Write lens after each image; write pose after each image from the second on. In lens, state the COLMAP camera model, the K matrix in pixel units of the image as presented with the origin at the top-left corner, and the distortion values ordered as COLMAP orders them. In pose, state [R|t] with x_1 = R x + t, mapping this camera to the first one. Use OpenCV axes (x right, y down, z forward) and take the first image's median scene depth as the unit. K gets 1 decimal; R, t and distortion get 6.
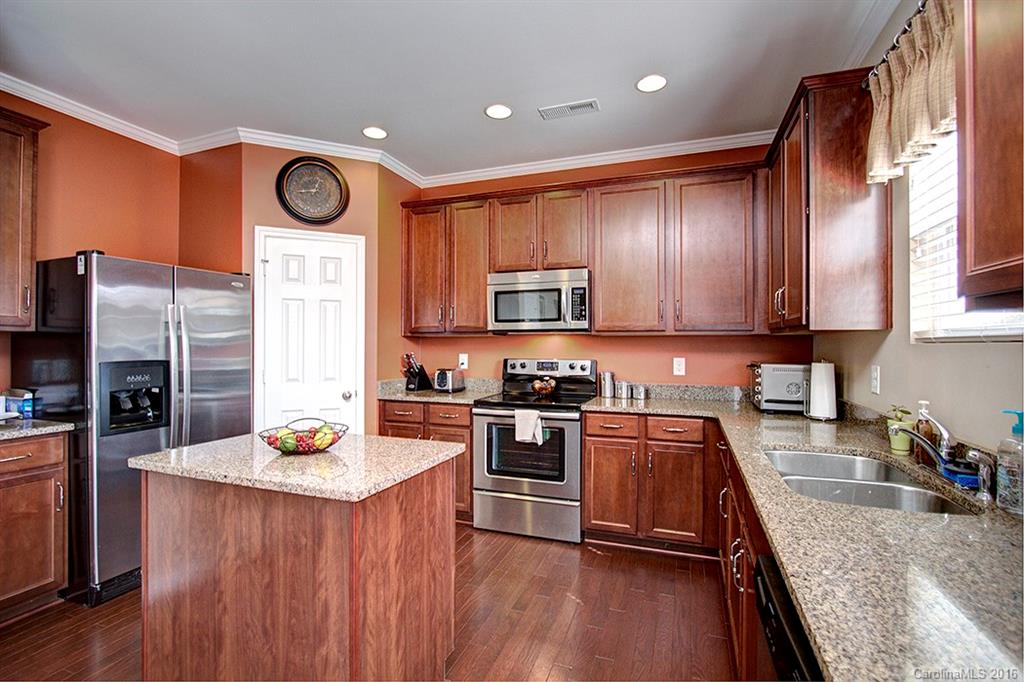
lens RADIAL K [[470.0, 0, 511.5], [0, 470.0, 353.0], [0, 0, 1]] dist [-0.023038, 0.000199]
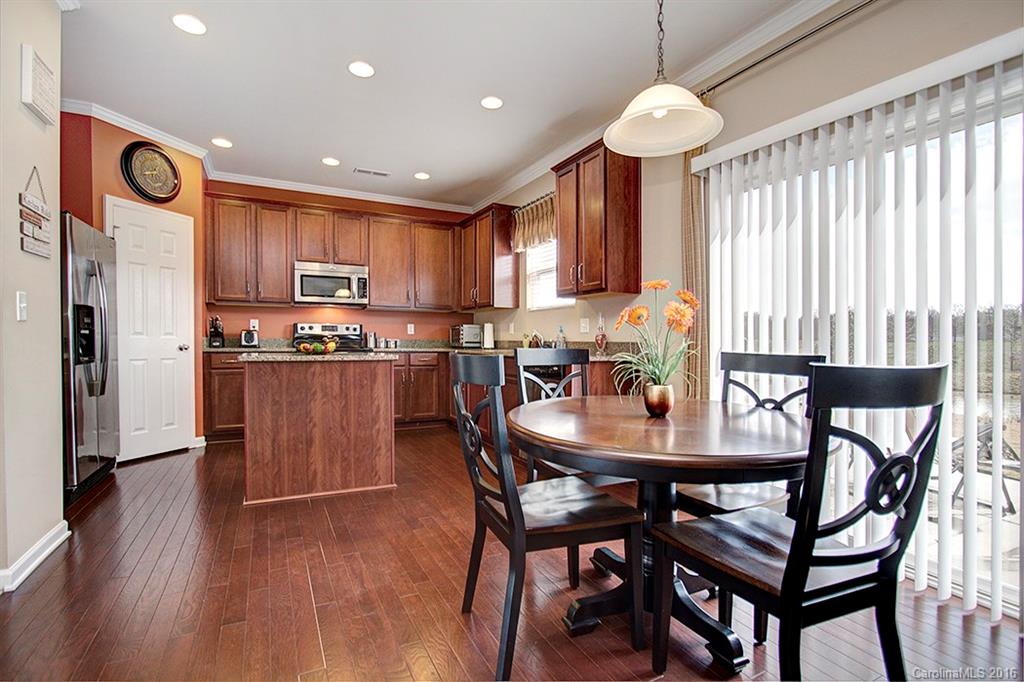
lens RADIAL K [[481.8, 0, 492.4], [0, 481.8, 351.0], [0, 0, 1]] dist [-0.004603, -0.000354]
pose [[0.703047, -0.009565, 0.711079, -0.723369], [0.003305, 0.999943, 0.010183, 0.096503], [-0.711136, -0.004809, 0.703038, -0.479679]]
